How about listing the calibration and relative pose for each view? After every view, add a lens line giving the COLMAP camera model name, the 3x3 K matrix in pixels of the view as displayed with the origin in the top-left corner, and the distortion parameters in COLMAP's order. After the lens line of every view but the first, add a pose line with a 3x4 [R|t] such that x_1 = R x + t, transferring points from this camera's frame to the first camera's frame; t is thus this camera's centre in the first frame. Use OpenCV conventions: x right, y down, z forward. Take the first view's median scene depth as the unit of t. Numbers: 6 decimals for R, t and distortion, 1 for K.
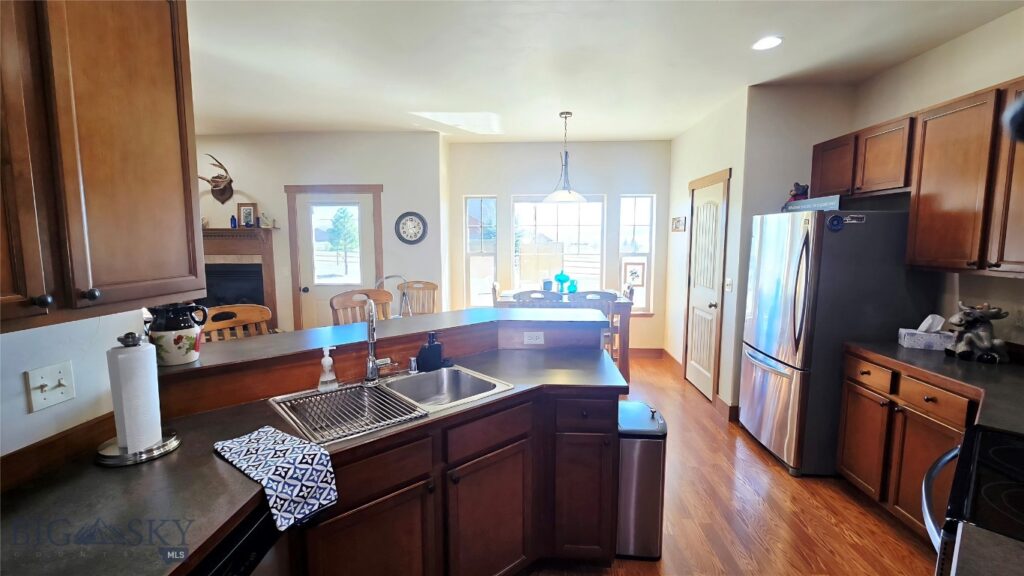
lens RADIAL K [[414.3, 0, 508.8], [0, 414.3, 288.5], [0, 0, 1]] dist [-0.002878, -0.000217]
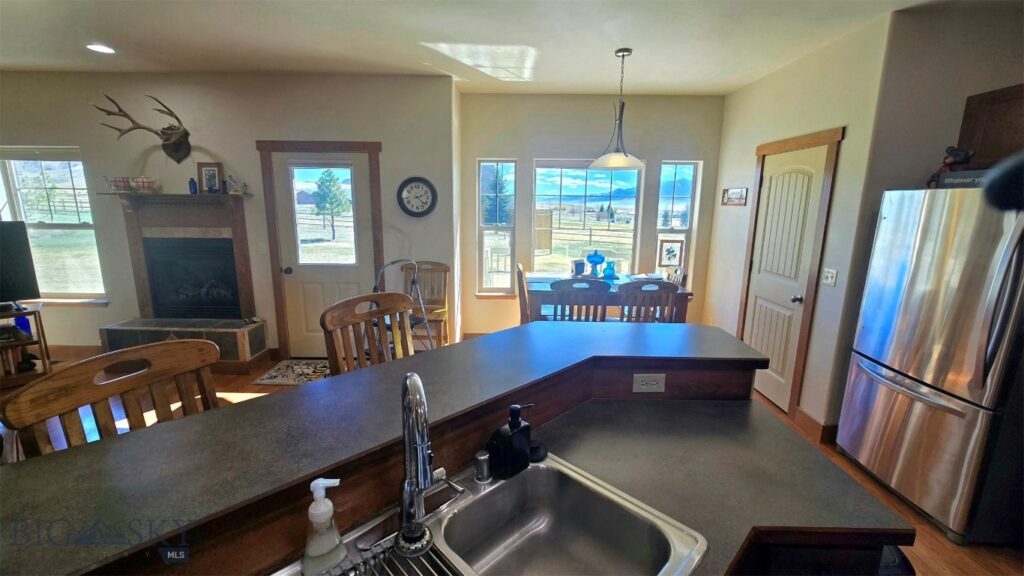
lens RADIAL K [[414.3, 0, 520.8], [0, 414.3, 286.7], [0, 0, 1]] dist [-0.002878, -0.000217]
pose [[0.998851, 0.003708, 0.047782, -0.070309], [-0.007208, 0.997284, 0.073297, -0.030759], [-0.047381, -0.073558, 0.996165, 0.160630]]
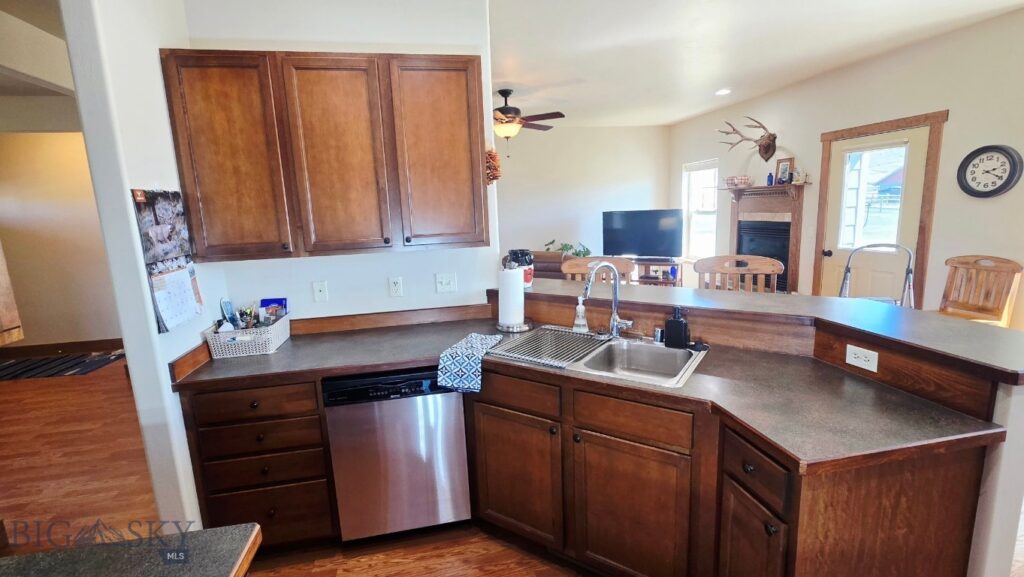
lens RADIAL K [[440.9, 0, 530.9], [0, 440.9, 287.6], [0, 0, 1]] dist [-0.029196, 0.000488]
pose [[0.288504, 0.160952, -0.943854, 0.211003], [-0.068542, 0.986713, 0.147310, -0.018677], [0.955022, 0.022194, 0.295703, 0.140874]]
